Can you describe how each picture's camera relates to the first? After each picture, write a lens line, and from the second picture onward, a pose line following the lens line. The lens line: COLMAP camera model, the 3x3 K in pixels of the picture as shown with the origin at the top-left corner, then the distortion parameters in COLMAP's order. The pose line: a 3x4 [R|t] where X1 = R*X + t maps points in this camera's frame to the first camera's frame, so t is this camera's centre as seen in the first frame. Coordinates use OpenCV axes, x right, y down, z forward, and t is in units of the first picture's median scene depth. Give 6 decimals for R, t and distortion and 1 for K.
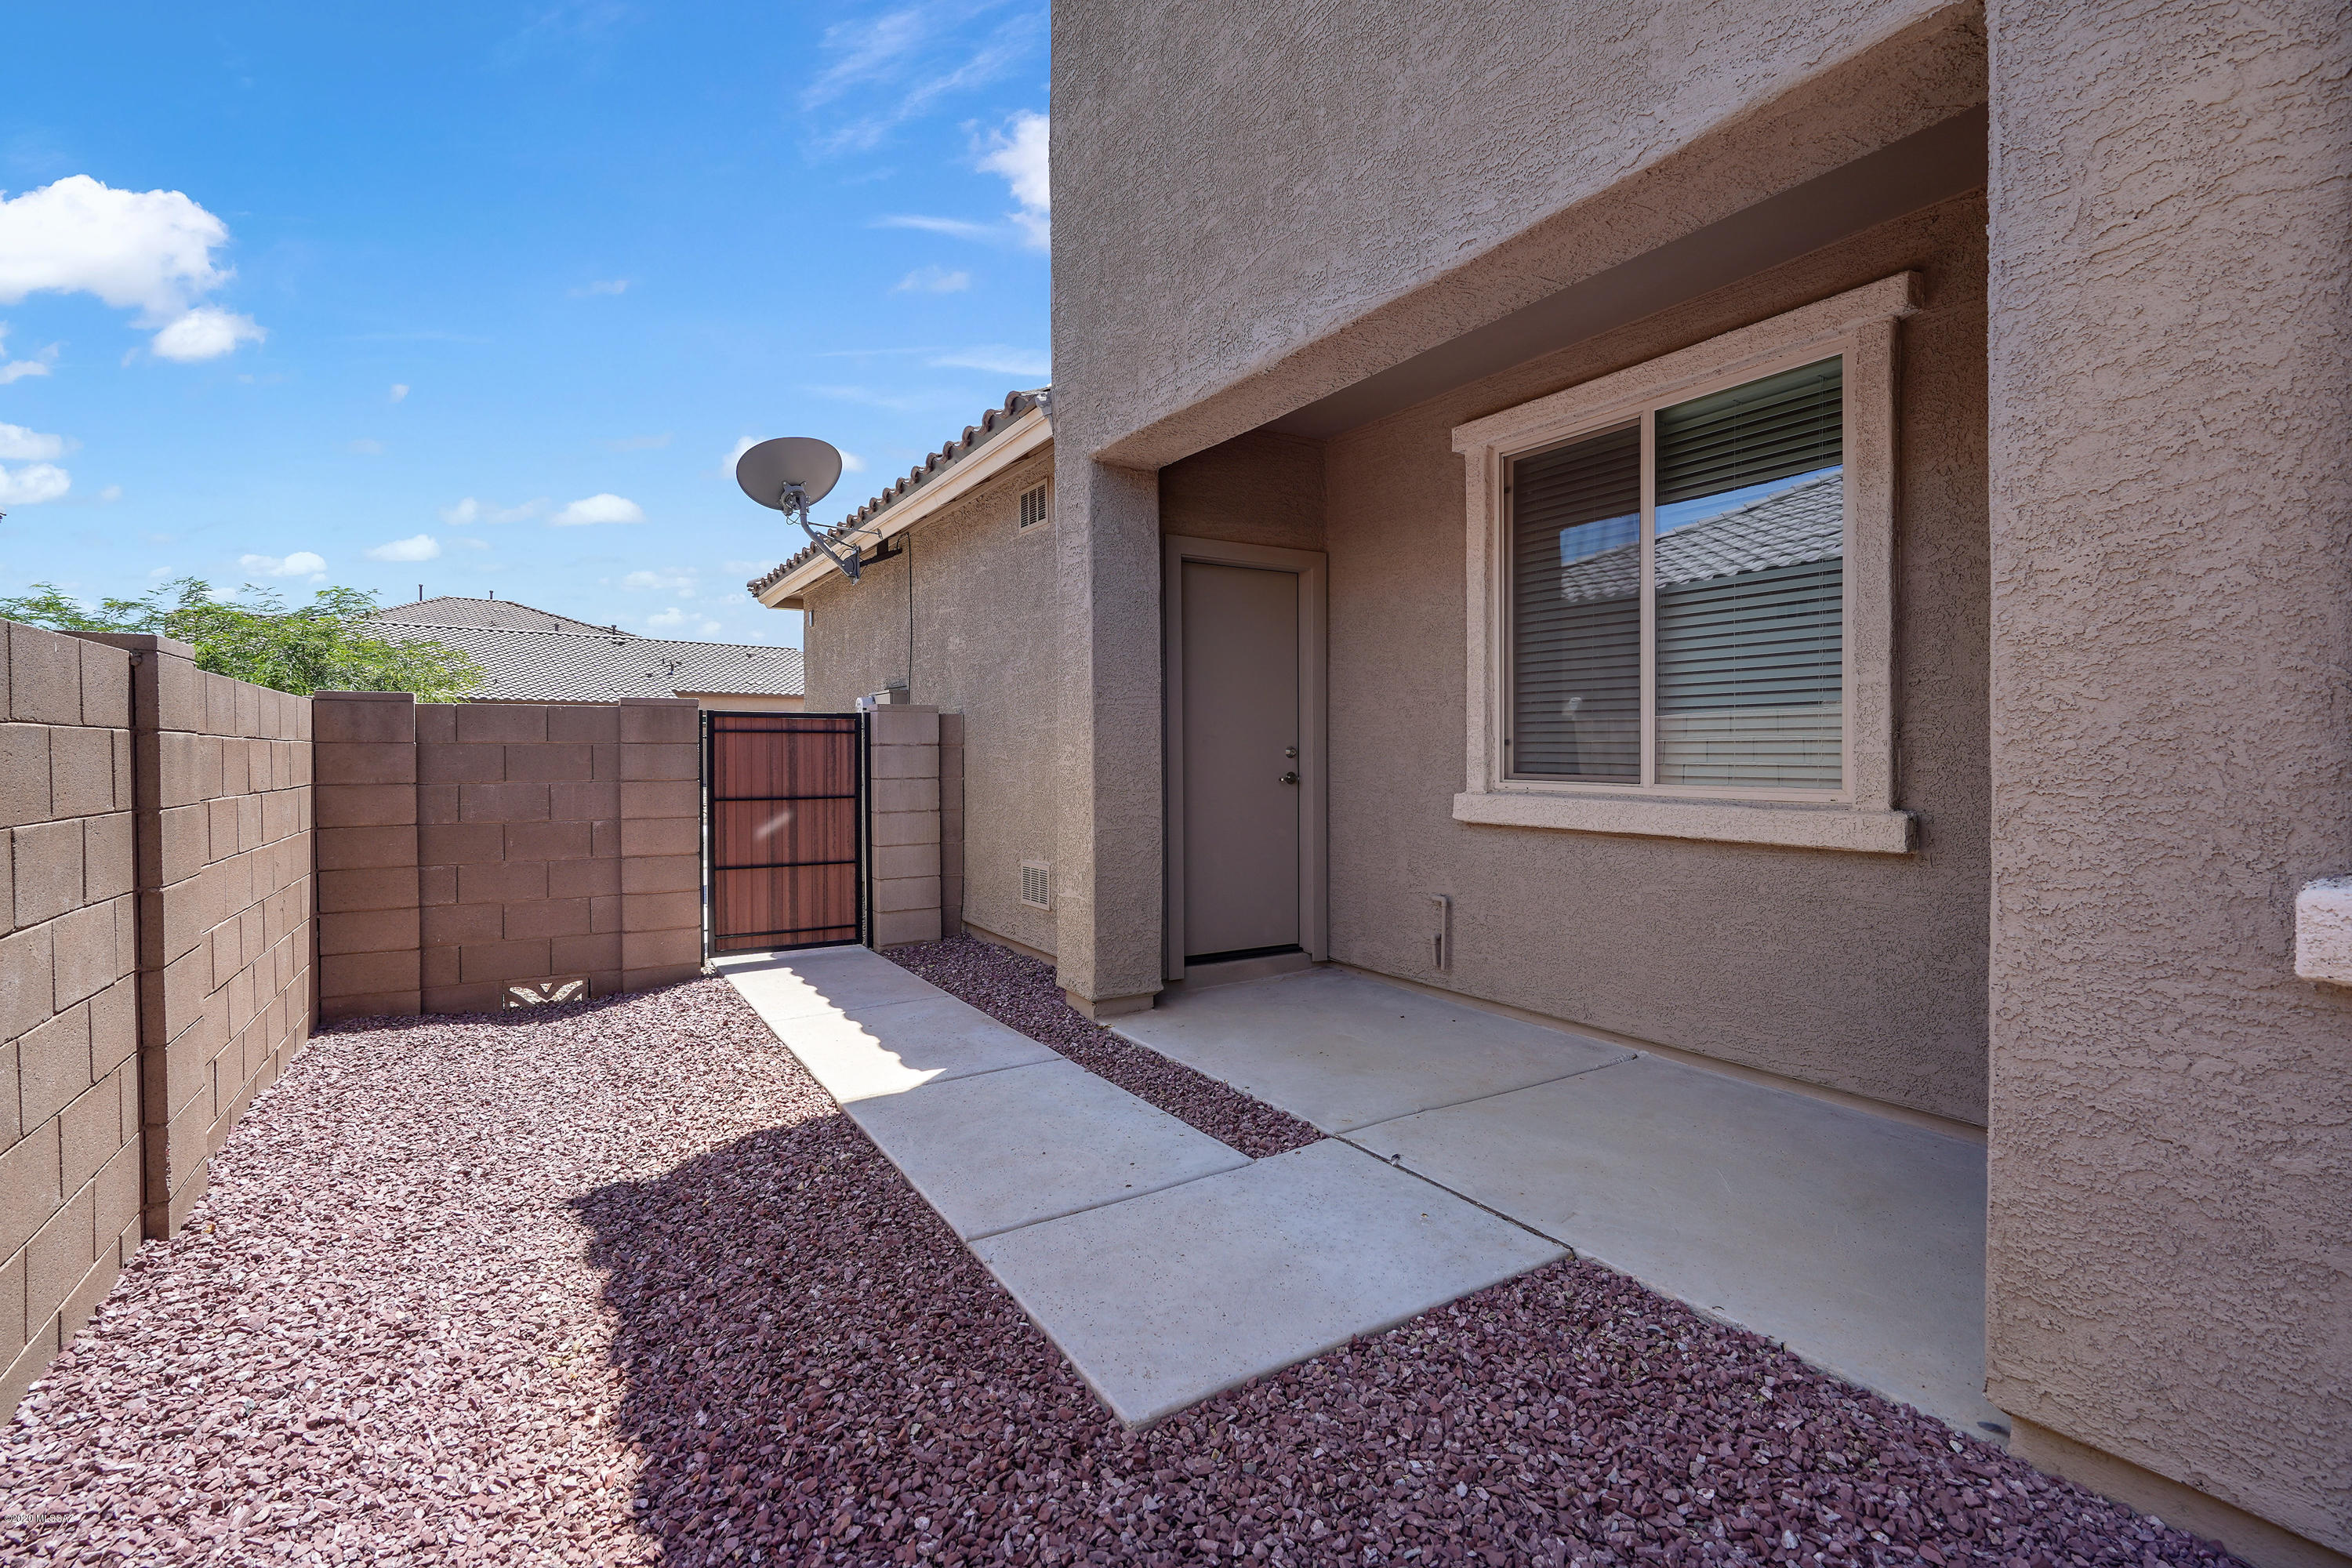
lens RADIAL K [[1082.2, 0, 1197.5], [0, 1082.2, 766.4], [0, 0, 1]] dist [-0.008136, 0.004133]
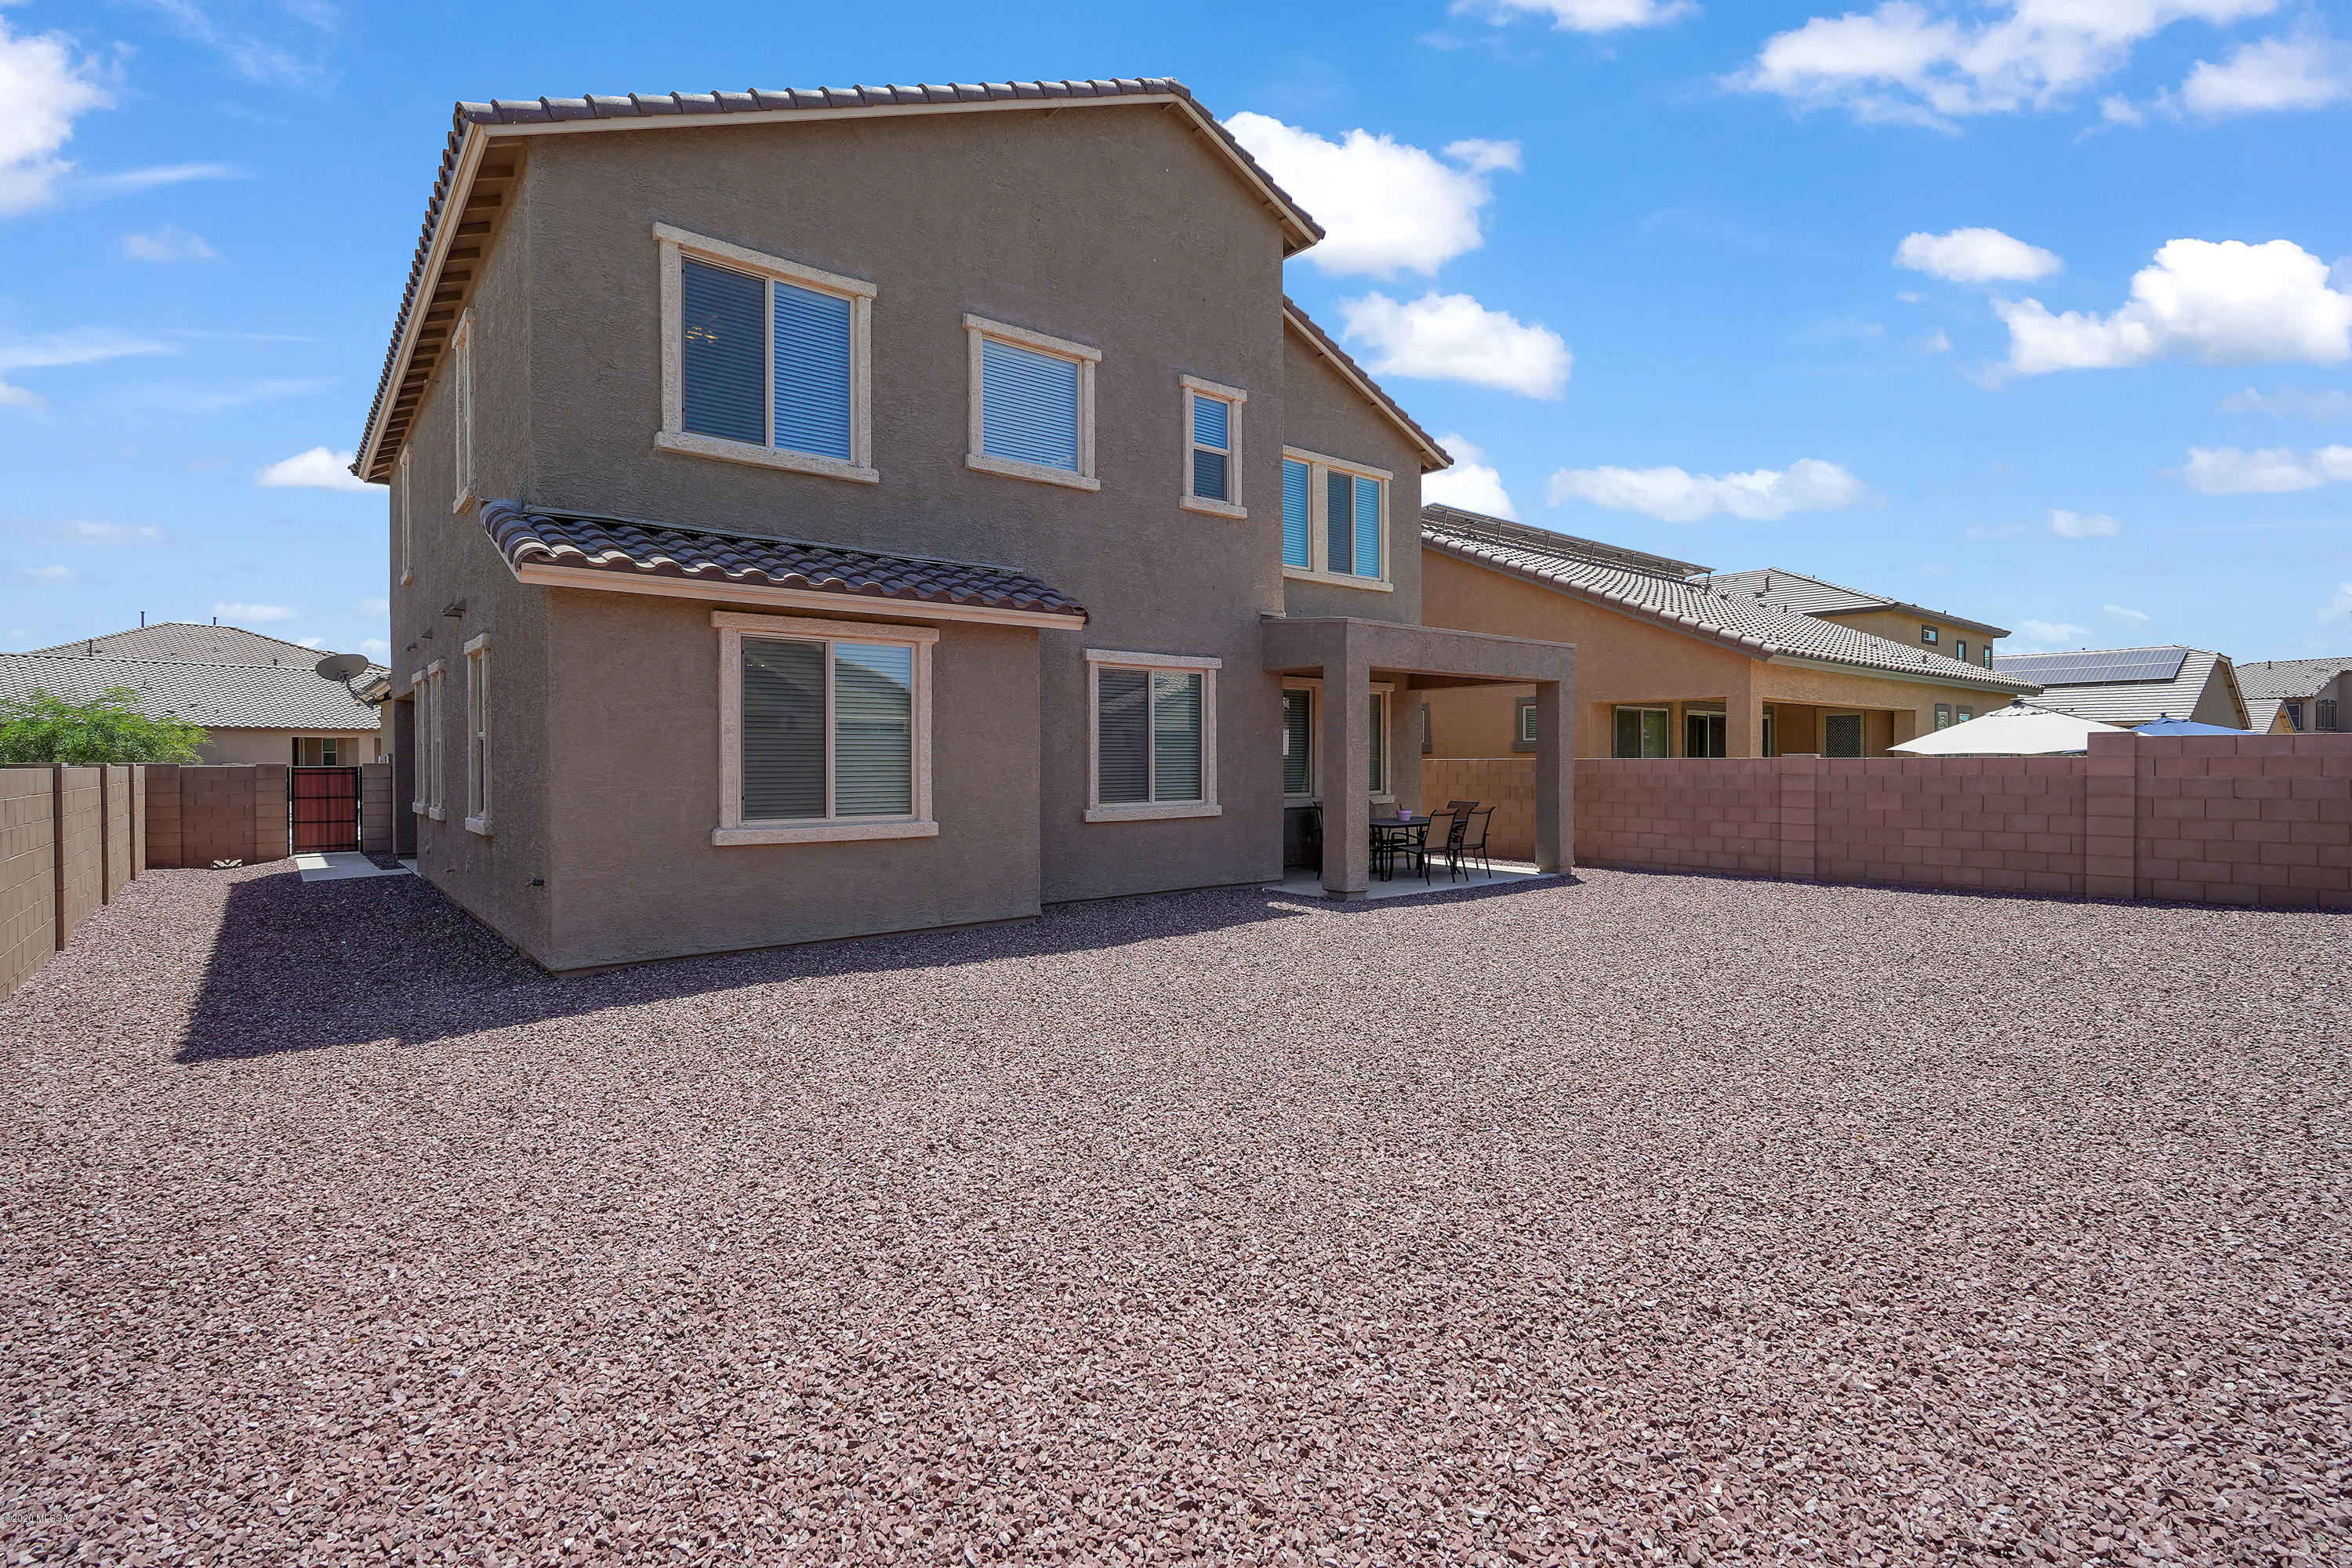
lens RADIAL K [[1082.2, 0, 1171.9], [0, 1082.2, 765.5], [0, 0, 1]] dist [-0.008136, 0.004133]
pose [[0.989296, -0.002830, 0.145893, 1.638560], [0.003547, 0.999983, -0.004658, -0.038114], [-0.145878, 0.005126, 0.989289, -2.471092]]
